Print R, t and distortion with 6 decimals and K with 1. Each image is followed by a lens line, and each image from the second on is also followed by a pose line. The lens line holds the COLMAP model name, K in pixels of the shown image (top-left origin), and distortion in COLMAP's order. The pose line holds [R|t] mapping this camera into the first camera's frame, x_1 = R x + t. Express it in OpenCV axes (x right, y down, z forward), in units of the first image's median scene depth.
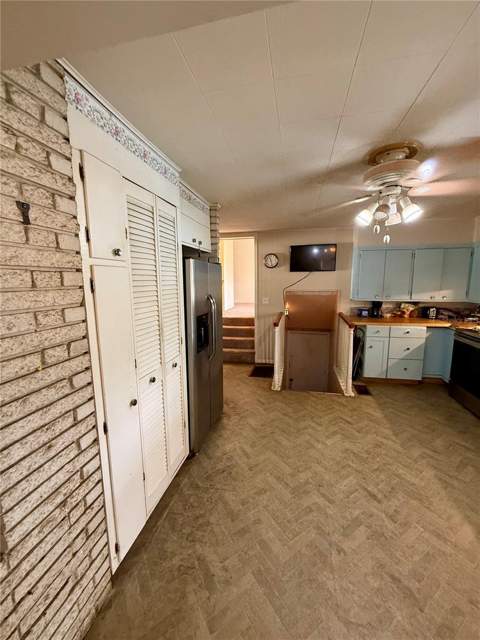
lens RADIAL K [[255.5, 0, 240.5], [0, 255.5, 317.9], [0, 0, 1]] dist [-0.000723, 0.000200]
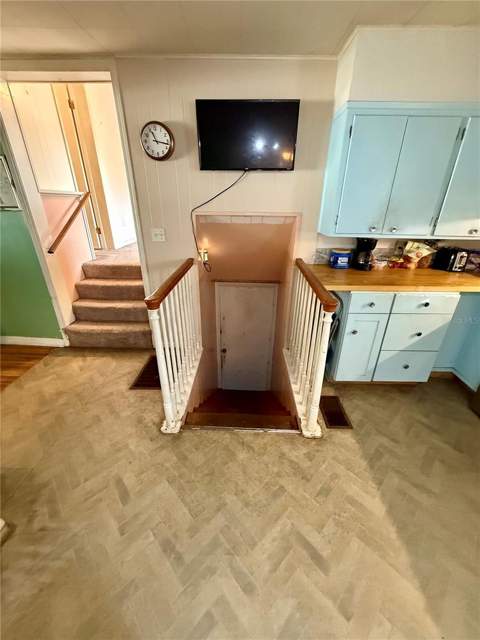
lens RADIAL K [[255.5, 0, 240.2], [0, 255.5, 317.5], [0, 0, 1]] dist [-0.000723, 0.000200]
pose [[0.980721, -0.064310, 0.184526, 0.272452], [0.011173, 0.961203, 0.275615, -0.086341], [-0.195092, -0.268240, 0.943391, 0.805218]]
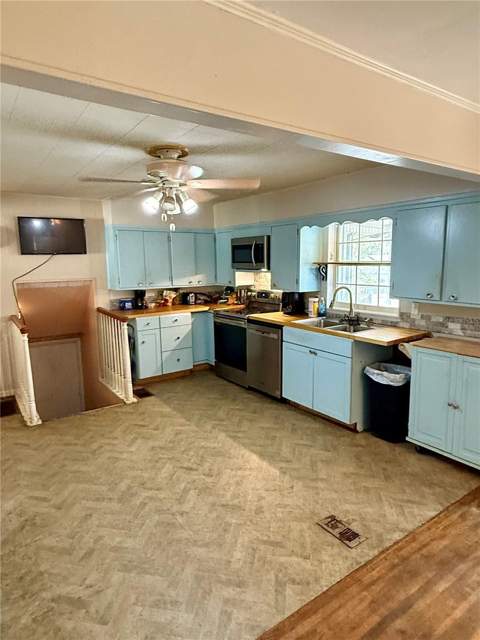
lens RADIAL K [[394.6, 0, 239.0], [0, 394.6, 318.3], [0, 0, 1]] dist [0.007898, 0.002770]
pose [[0.674614, -0.109988, 0.729930, -0.338274], [0.121463, 0.991898, 0.037204, 0.031476], [-0.728109, 0.063561, 0.682508, -0.218325]]
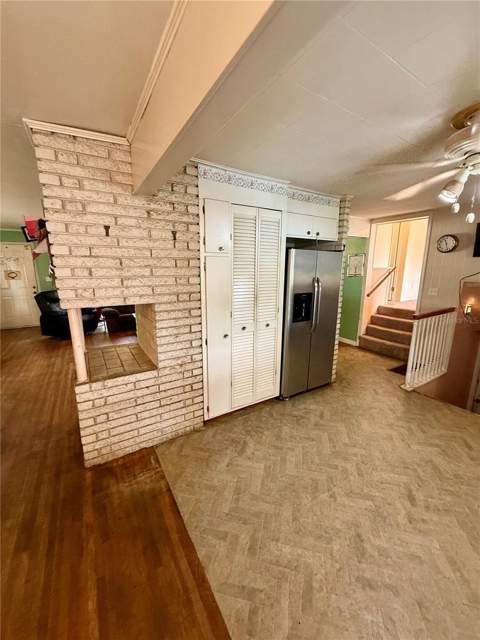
lens RADIAL K [[255.5, 0, 239.5], [0, 255.5, 318.0], [0, 0, 1]] dist [-0.000723, 0.000200]
pose [[0.697085, 0.152689, -0.700542, 0.457478], [-0.117450, 0.988181, 0.098512, 0.016800], [0.707303, 0.013607, 0.706779, -0.086803]]
